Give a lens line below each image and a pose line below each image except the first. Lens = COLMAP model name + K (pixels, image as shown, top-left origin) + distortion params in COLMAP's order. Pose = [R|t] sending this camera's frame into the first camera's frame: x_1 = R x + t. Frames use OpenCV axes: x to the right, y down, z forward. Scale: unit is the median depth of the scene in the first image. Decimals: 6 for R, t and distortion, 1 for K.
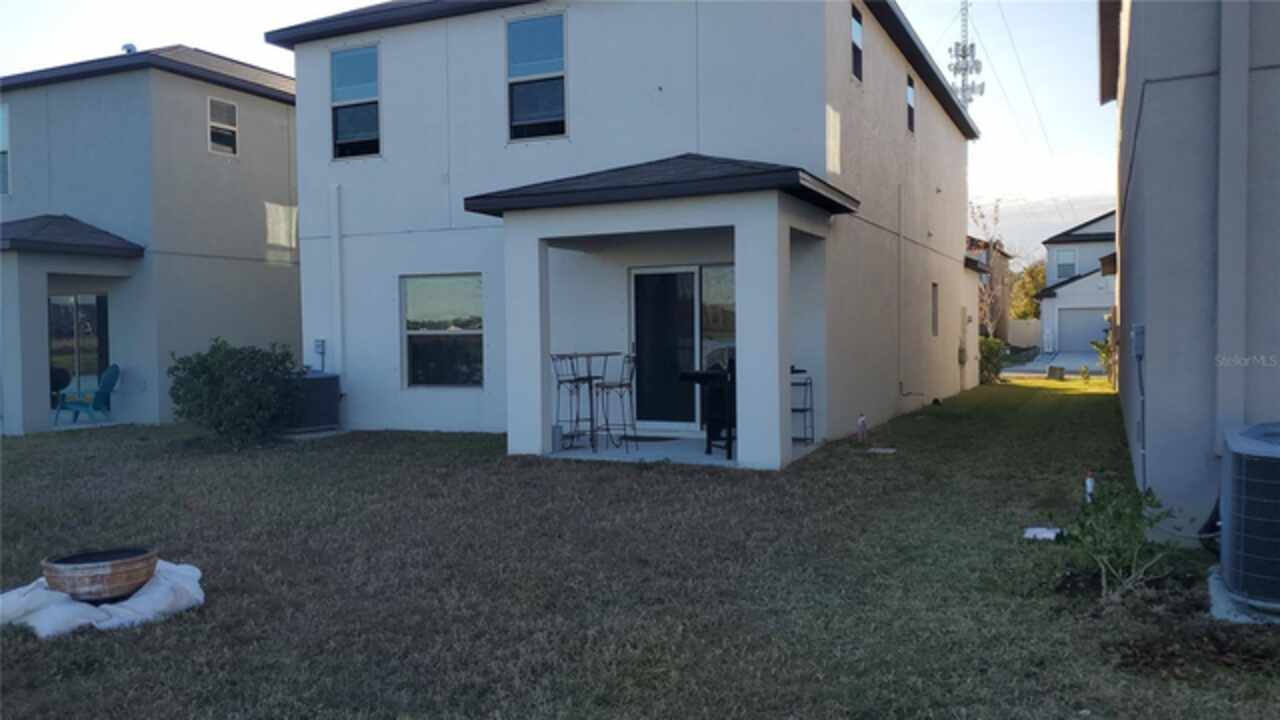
lens RADIAL K [[989.8, 0, 638.7], [0, 989.8, 357.3], [0, 0, 1]] dist [-0.016930, 0.057010]
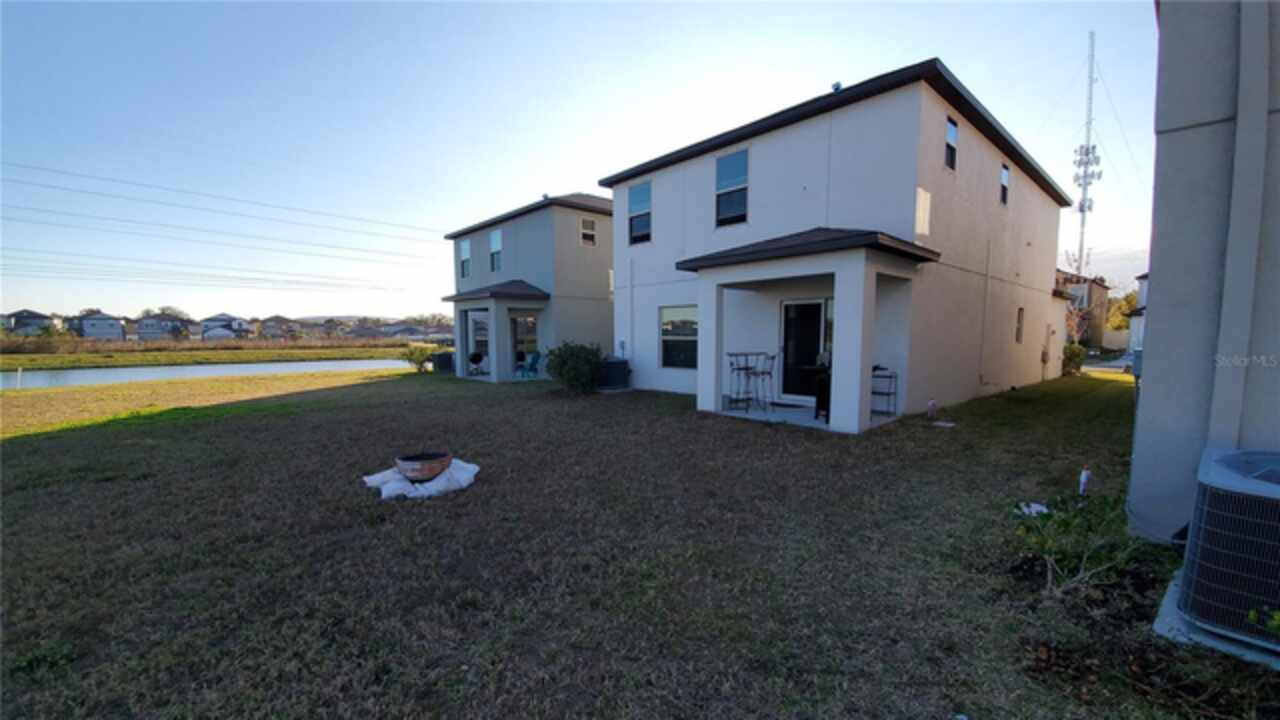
lens RADIAL K [[507.4, 0, 629.3], [0, 507.4, 382.6], [0, 0, 1]] dist [0.004508, -0.012781]
pose [[0.919767, 0.046407, -0.389712, 0.098929], [-0.019252, 0.997124, 0.073301, -0.012581], [0.391993, -0.059917, 0.918015, 0.117603]]
